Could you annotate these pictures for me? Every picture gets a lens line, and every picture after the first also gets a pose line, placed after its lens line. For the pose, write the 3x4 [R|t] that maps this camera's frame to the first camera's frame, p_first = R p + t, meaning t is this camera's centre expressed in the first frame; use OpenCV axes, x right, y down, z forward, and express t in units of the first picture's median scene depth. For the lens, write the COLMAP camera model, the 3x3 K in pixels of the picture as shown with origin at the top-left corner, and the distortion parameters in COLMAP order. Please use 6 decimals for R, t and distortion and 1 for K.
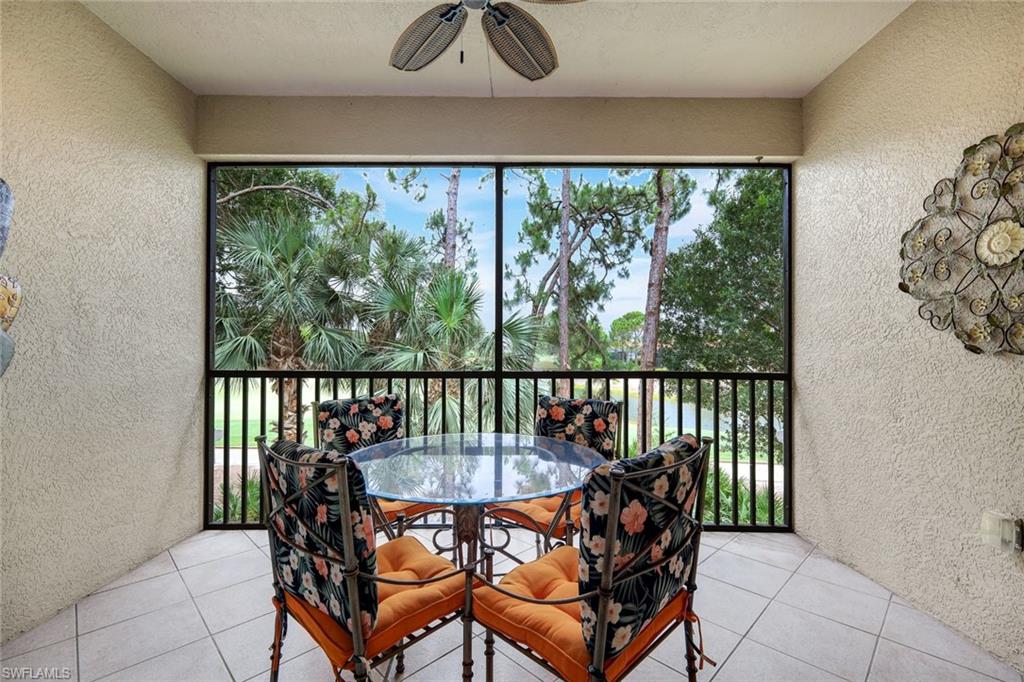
lens RADIAL K [[454.2, 0, 510.2], [0, 454.2, 342.0], [0, 0, 1]] dist [-0.002233, -0.000178]
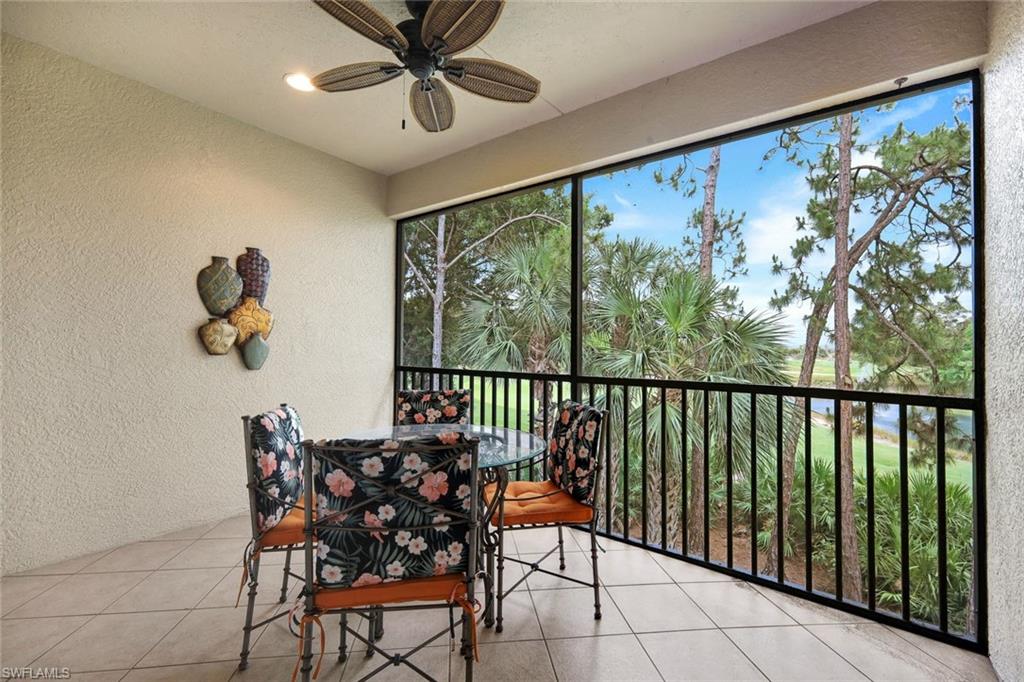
lens RADIAL K [[454.2, 0, 505.6], [0, 454.2, 340.1], [0, 0, 1]] dist [-0.002233, -0.000178]
pose [[0.783468, -0.003903, -0.621420, 0.501948], [-0.006112, 0.999884, -0.013986, -0.000426], [0.621402, 0.014756, 0.783353, 0.098633]]
